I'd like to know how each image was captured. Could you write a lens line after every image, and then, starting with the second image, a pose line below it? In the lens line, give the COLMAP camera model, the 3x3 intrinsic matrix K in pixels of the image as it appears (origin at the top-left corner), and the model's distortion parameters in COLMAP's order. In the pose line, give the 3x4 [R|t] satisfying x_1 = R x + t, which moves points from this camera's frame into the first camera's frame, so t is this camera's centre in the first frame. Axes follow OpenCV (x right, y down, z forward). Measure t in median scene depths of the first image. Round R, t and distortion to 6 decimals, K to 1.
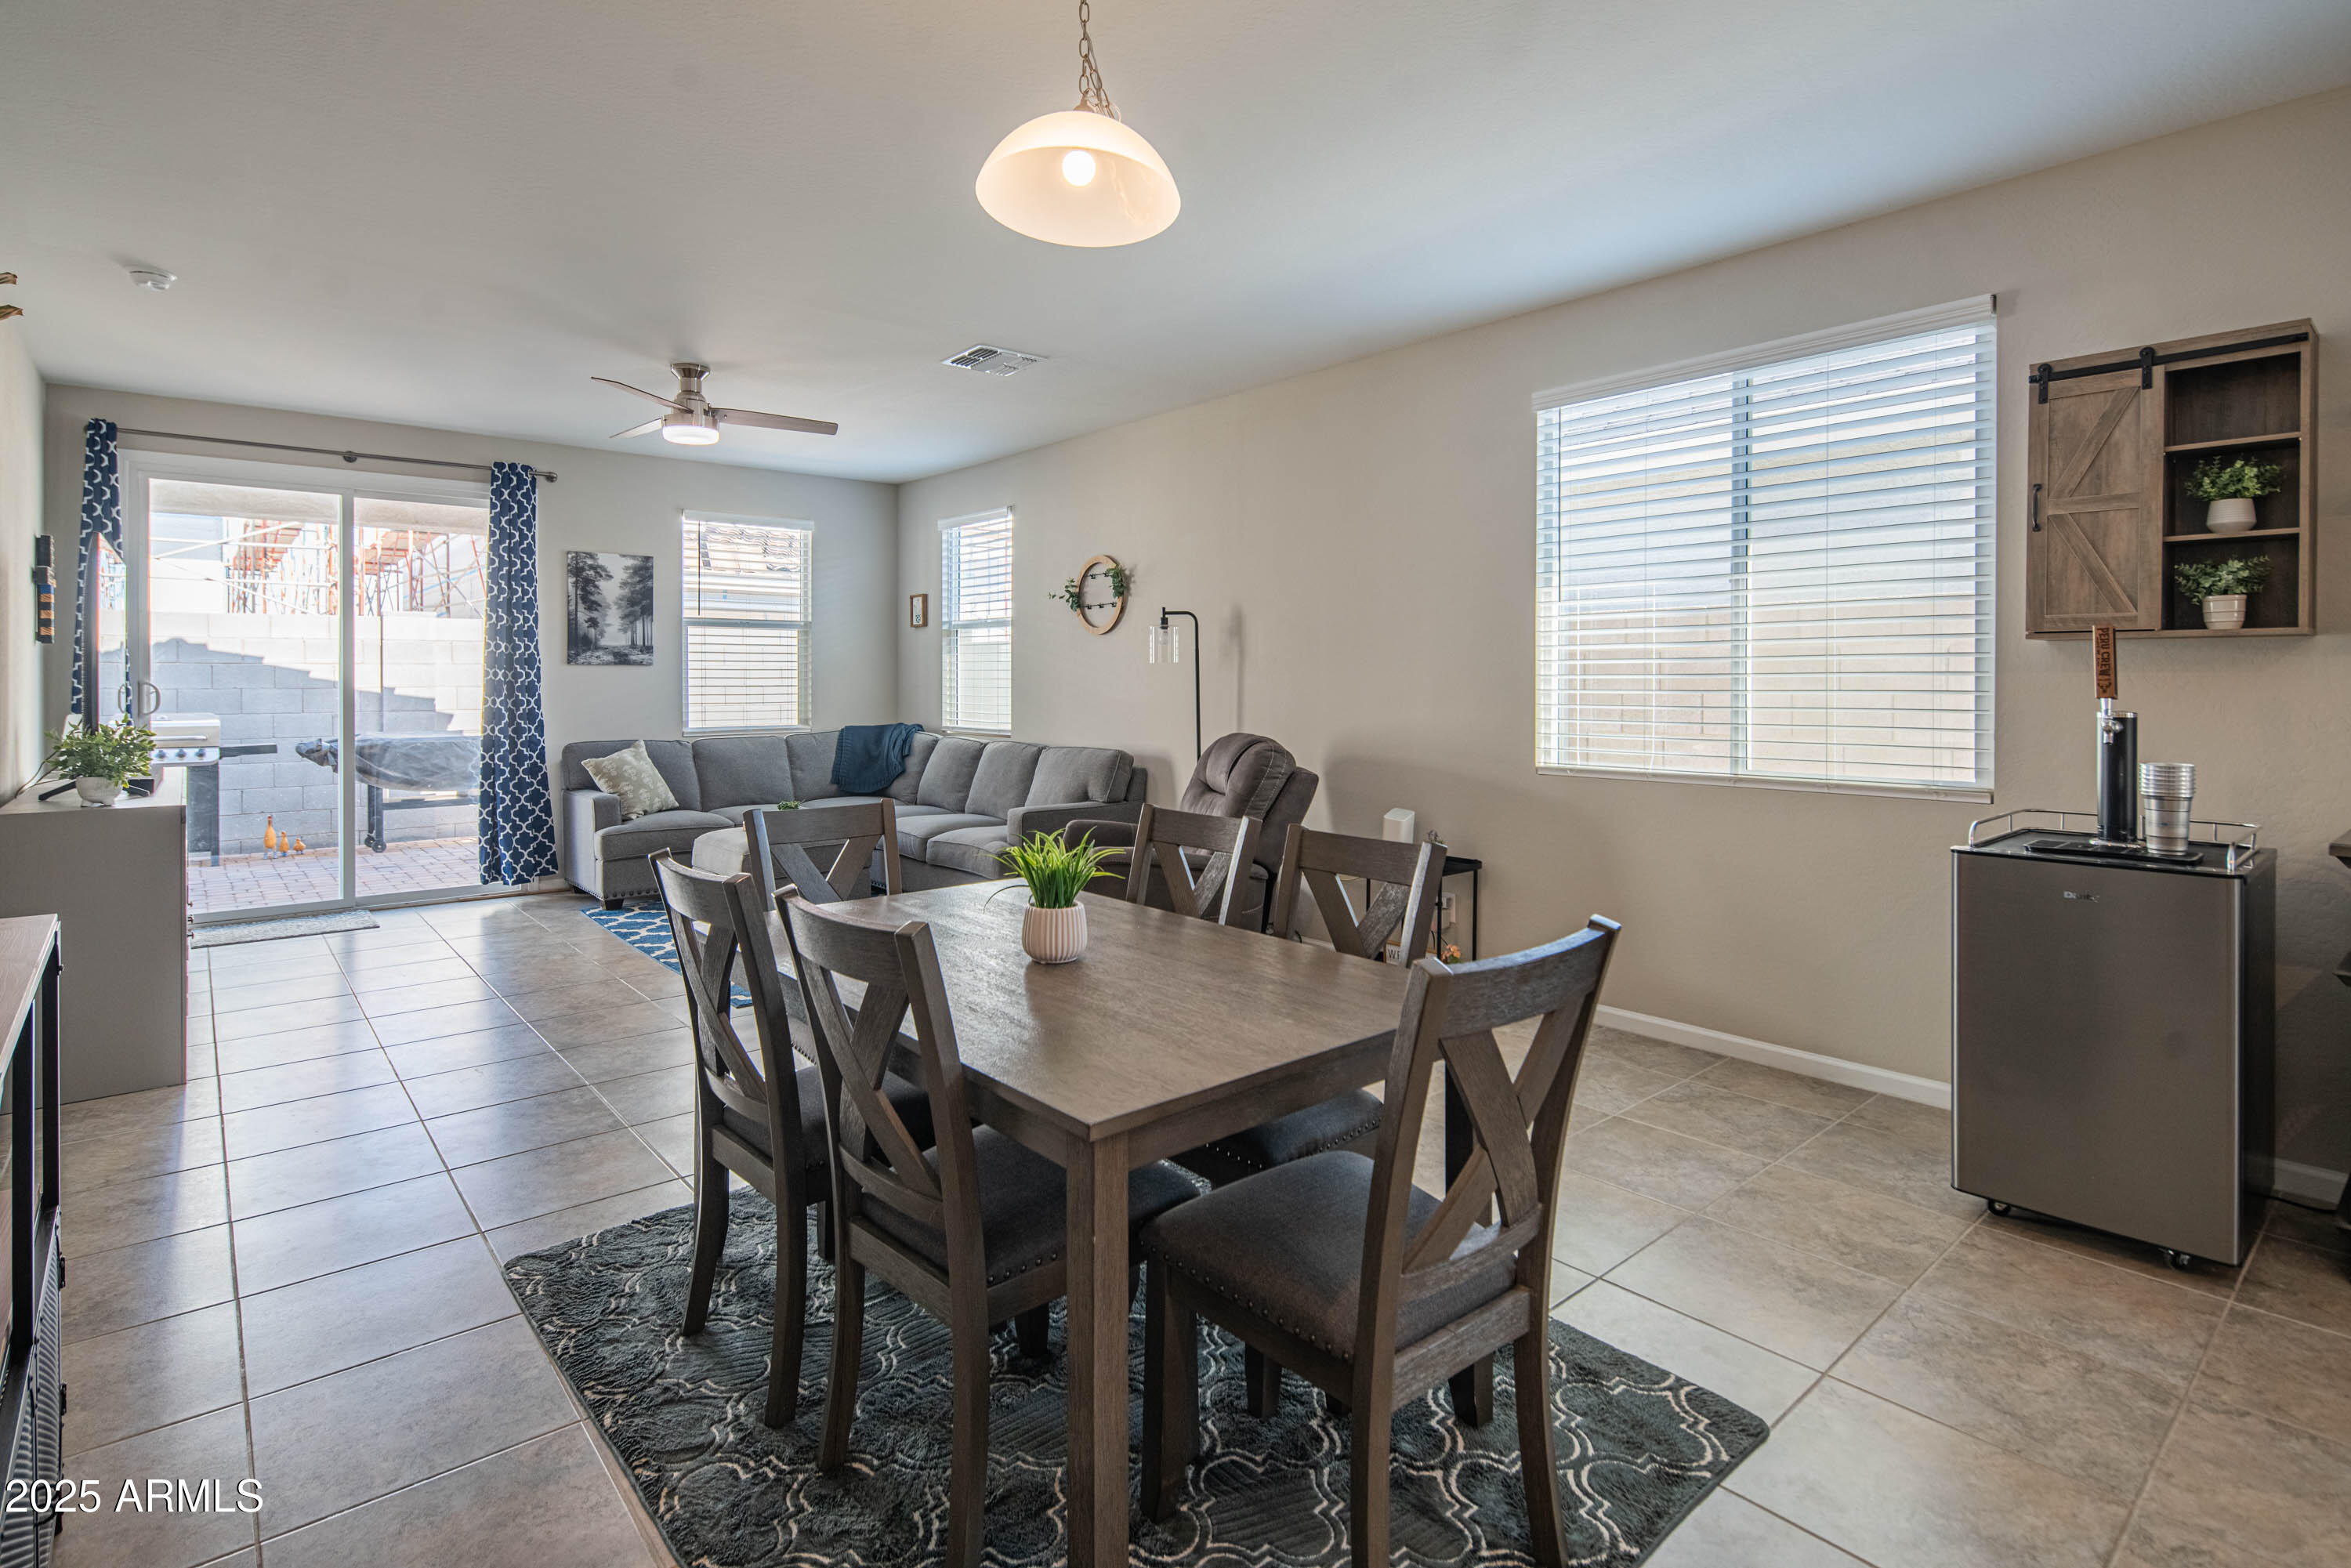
lens RADIAL K [[1136.5, 0, 1173.0], [0, 1136.5, 697.0], [0, 0, 1]] dist [-0.000650, -0.000921]
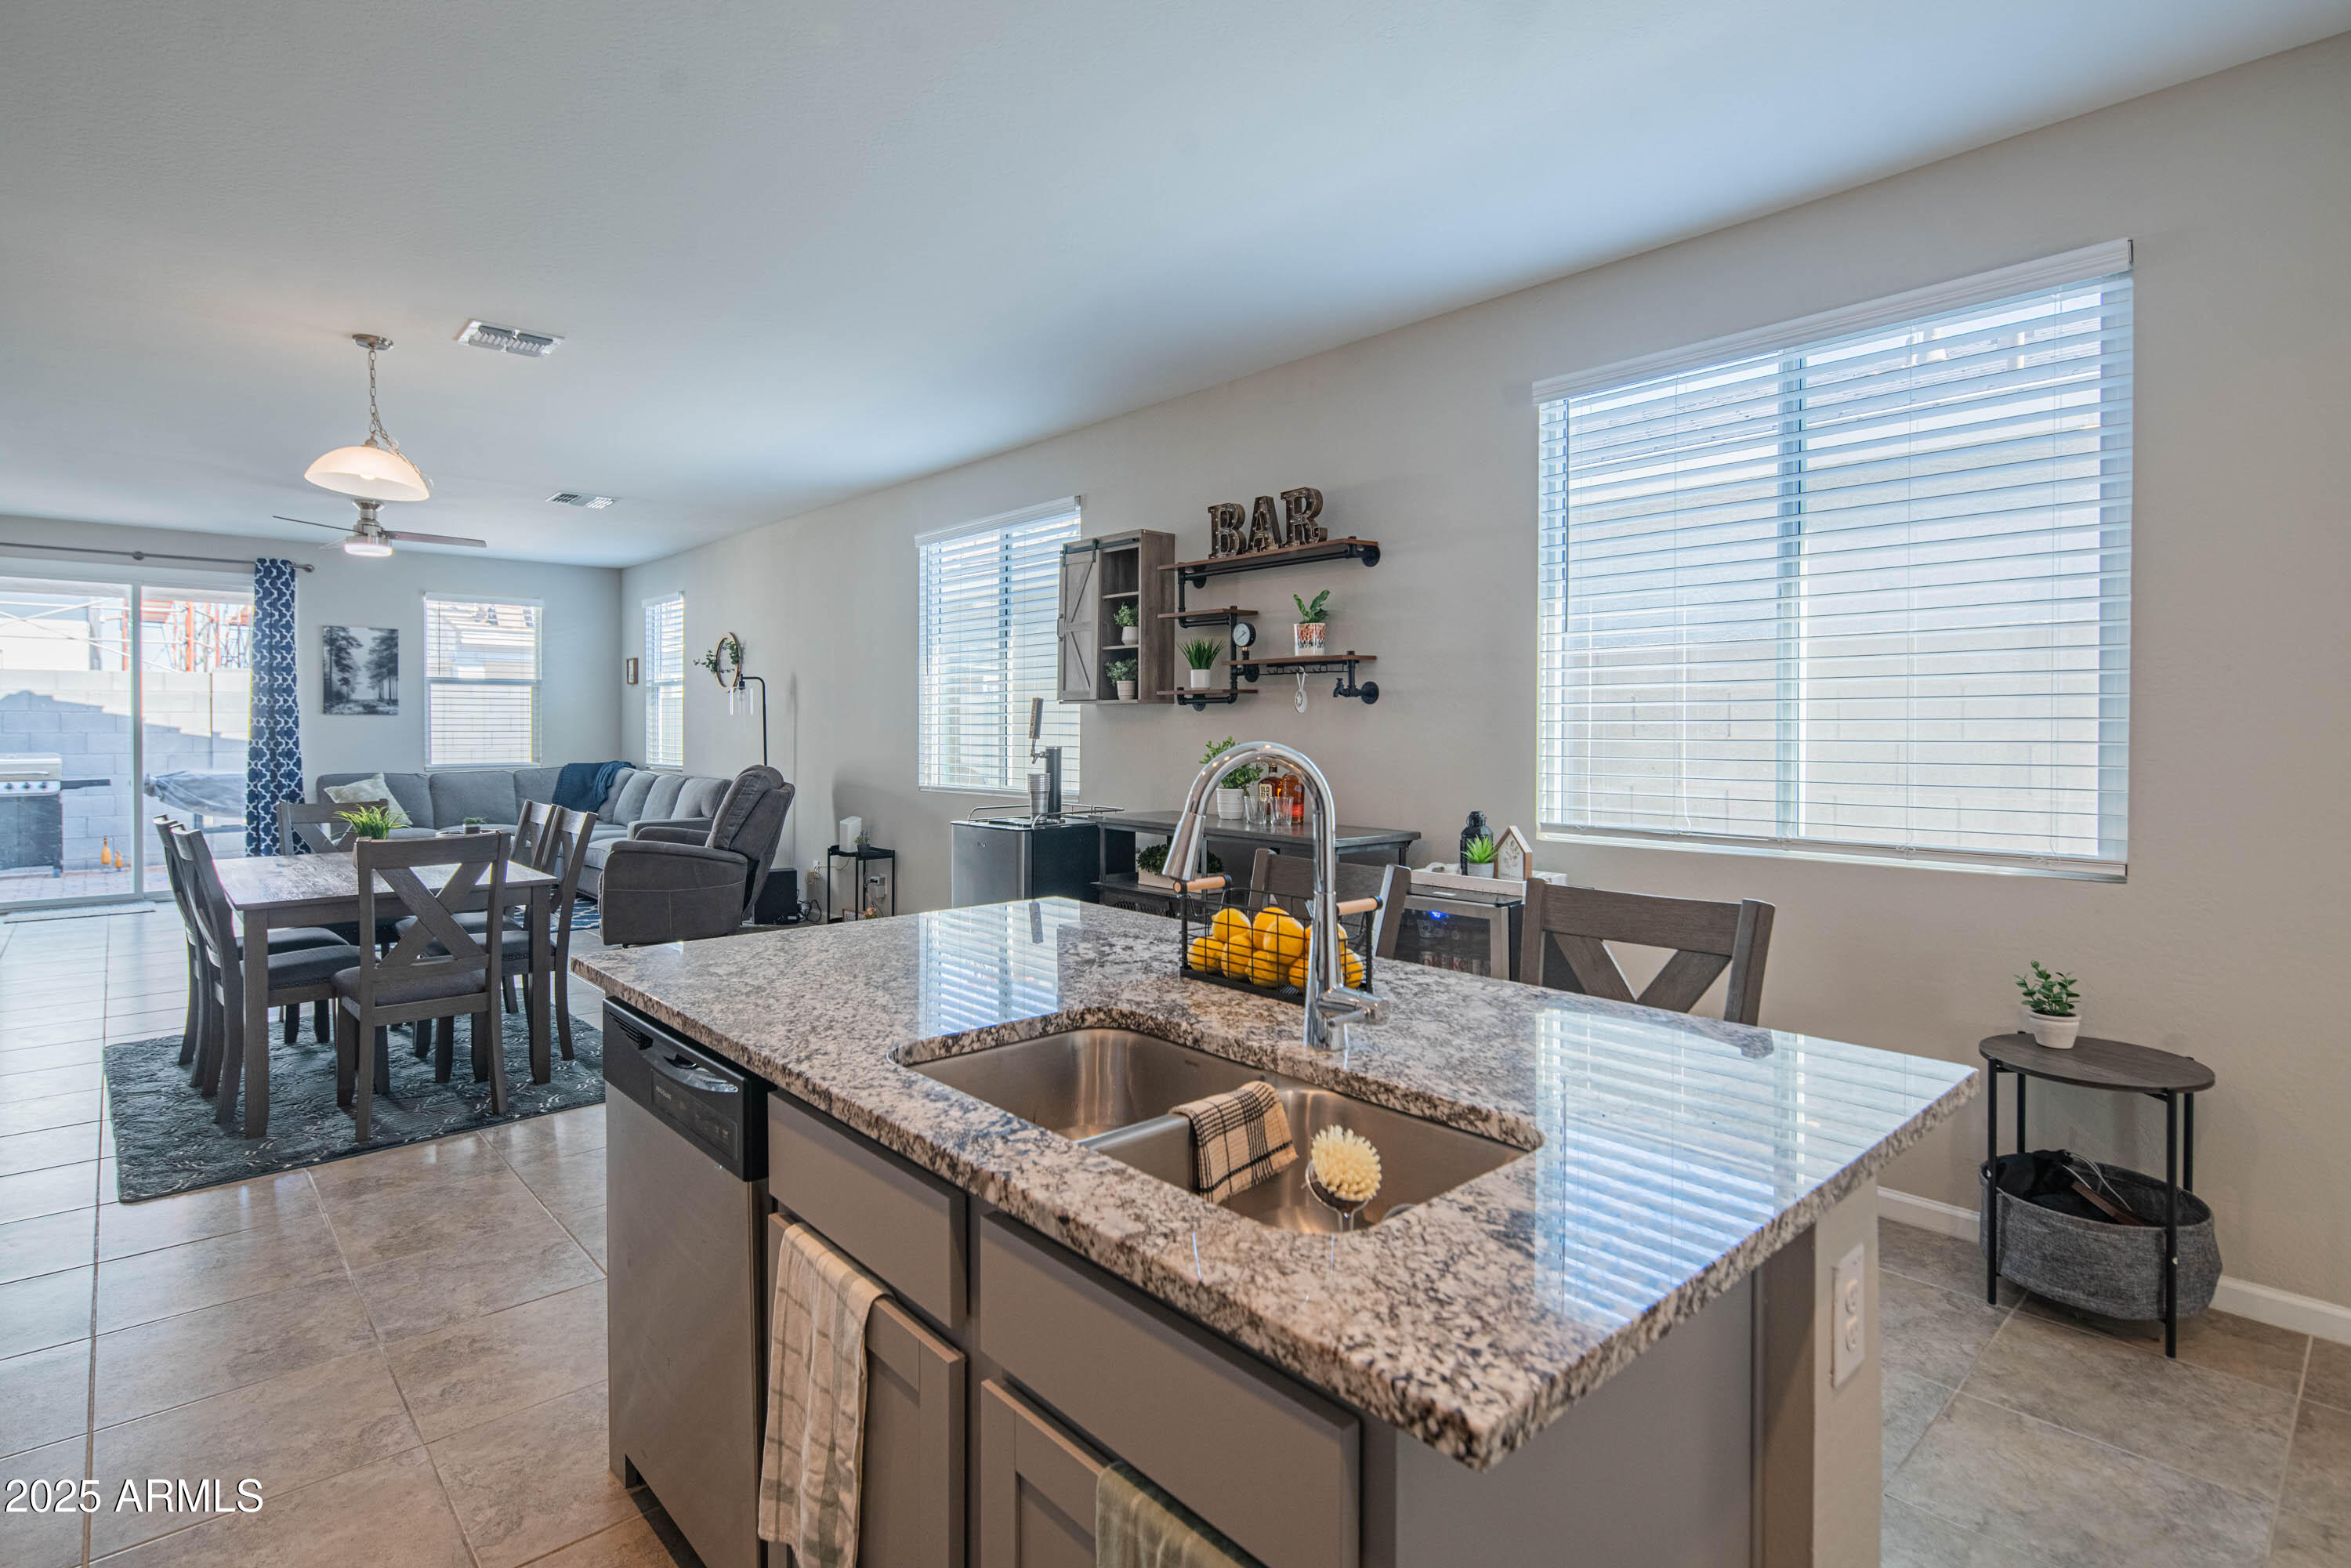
lens RADIAL K [[1136.5, 0, 1156.8], [0, 1136.5, 744.2], [0, 0, 1]] dist [-0.000650, -0.000921]
pose [[0.999537, 0.001681, 0.030377, 0.368590], [-0.001662, 0.999998, -0.000650, 0.004556], [-0.030378, 0.000599, 0.999538, -0.310149]]
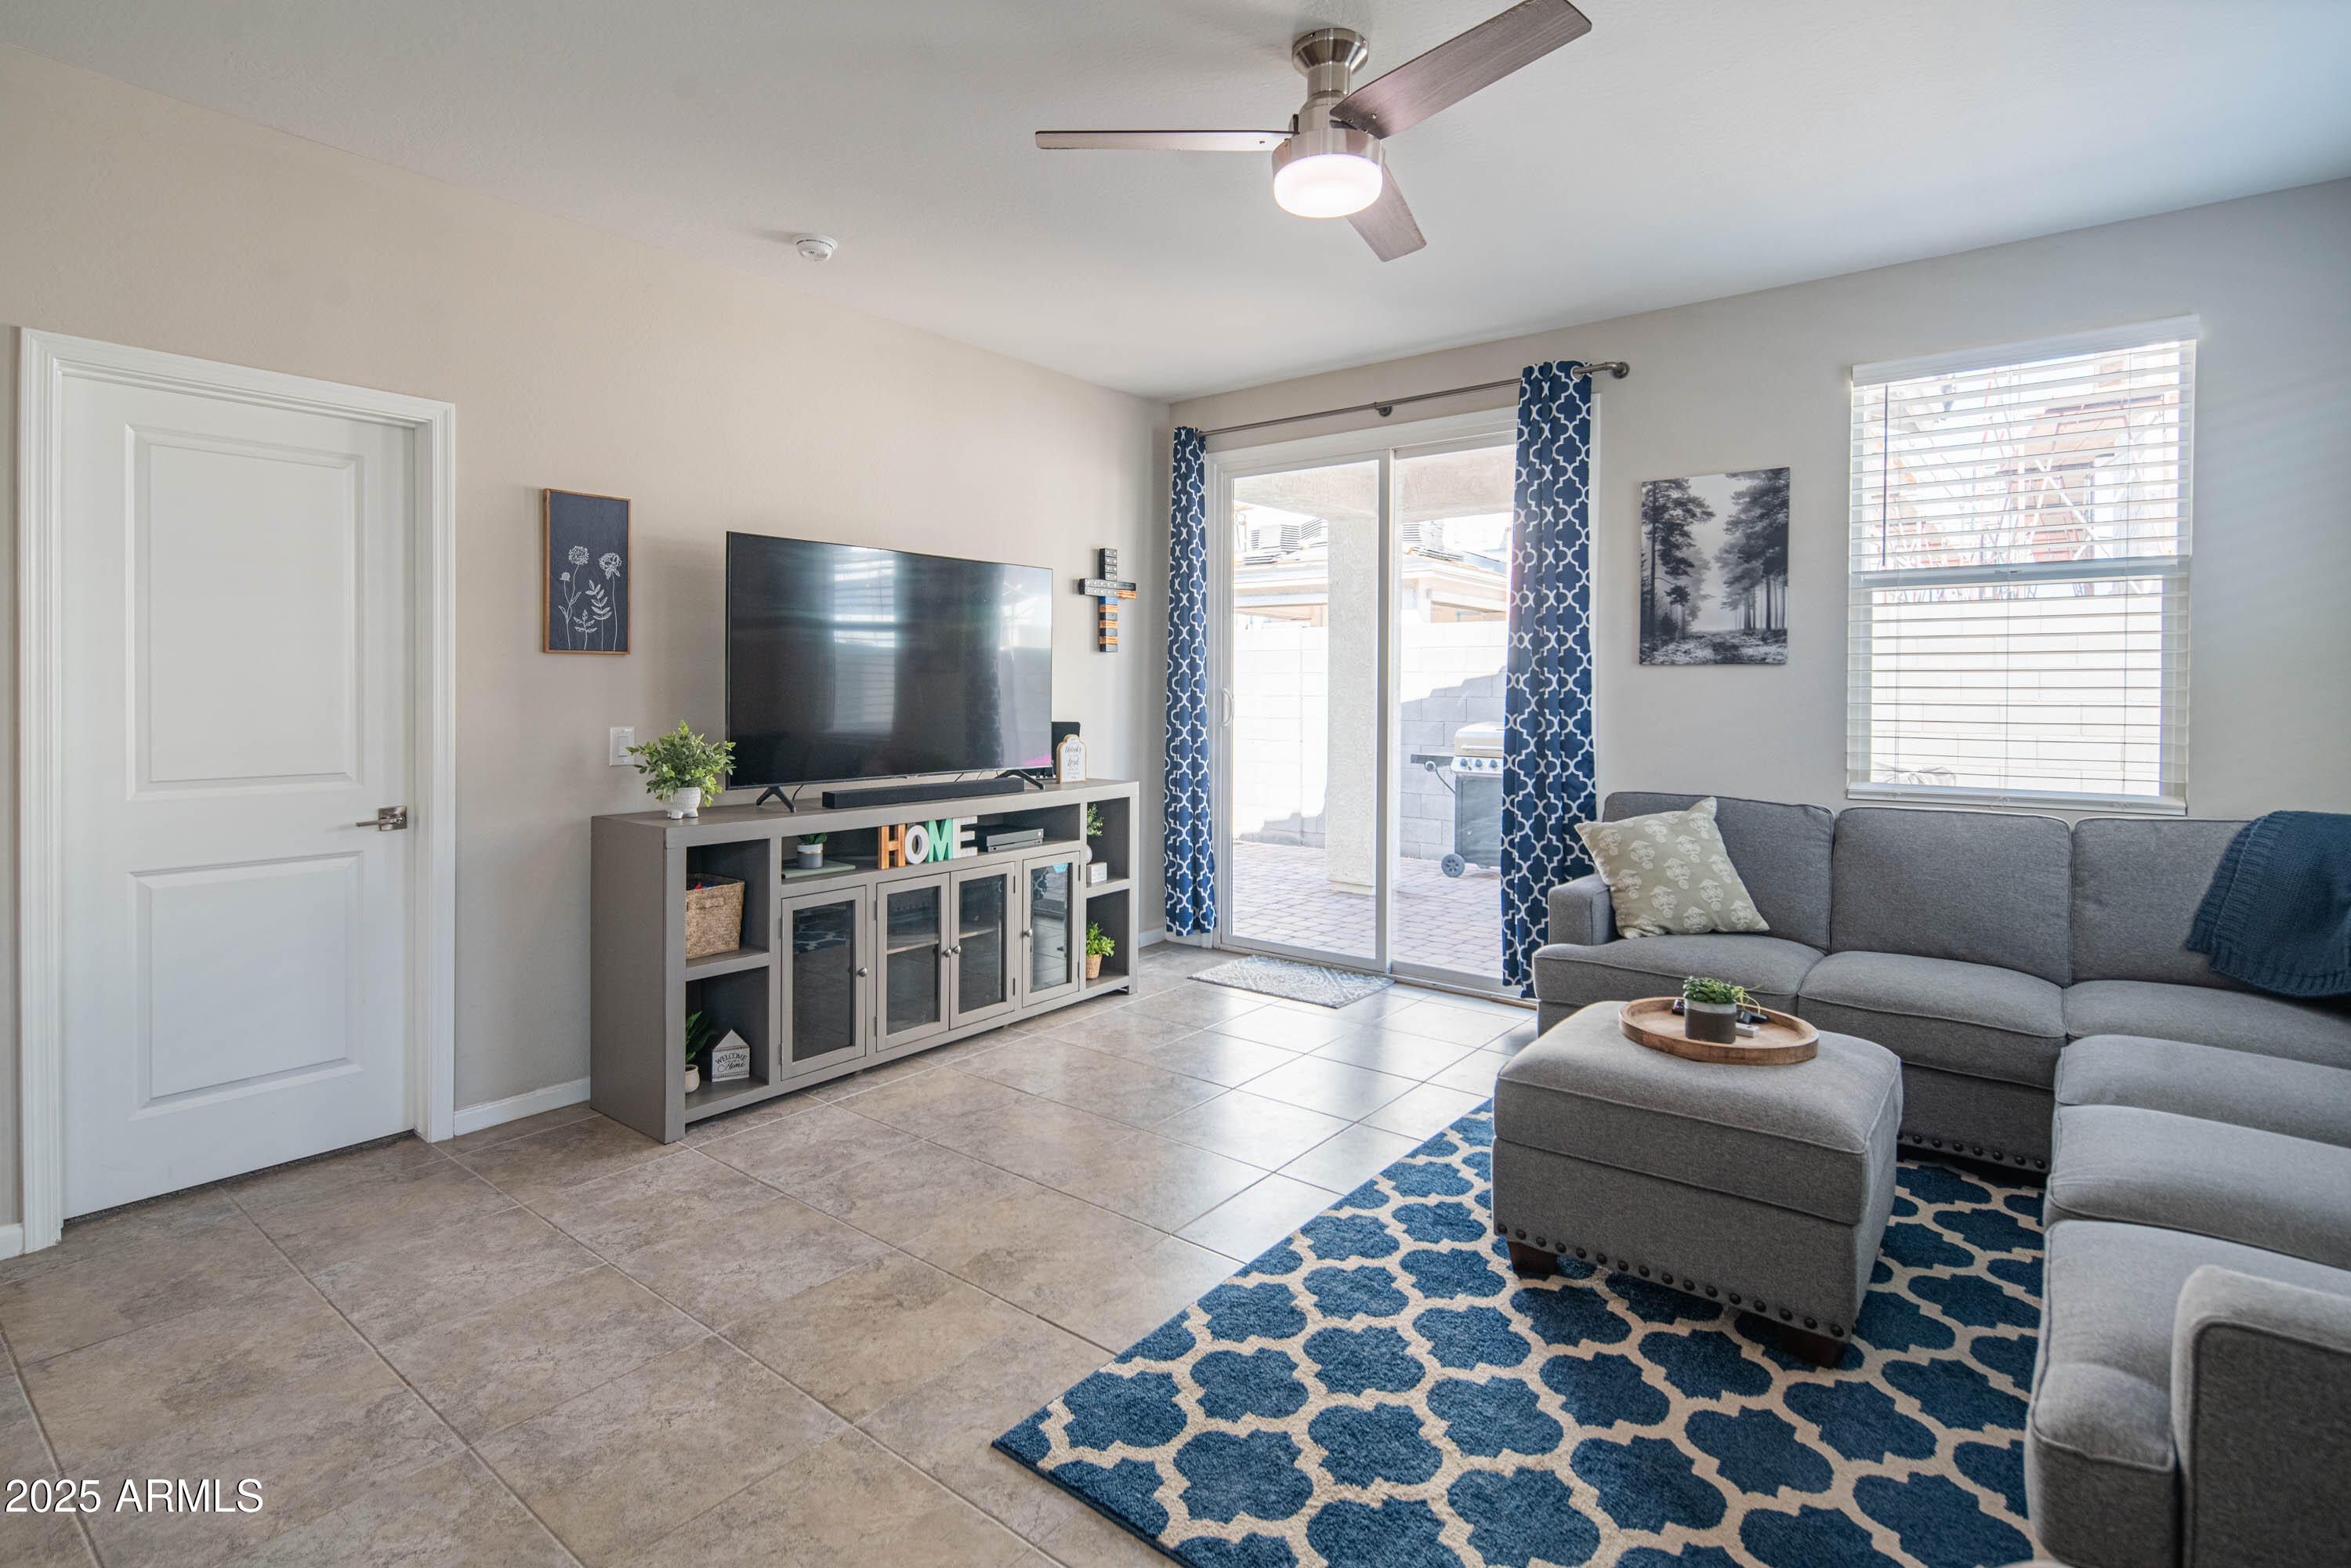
lens RADIAL K [[1136.5, 0, 1163.4], [0, 1136.5, 701.0], [0, 0, 1]] dist [-0.000650, -0.000921]
pose [[0.181825, 0.013829, -0.983234, 0.032525], [-0.020524, 0.999737, 0.010266, -0.010103], [0.983117, 0.018313, 0.182061, 0.629184]]
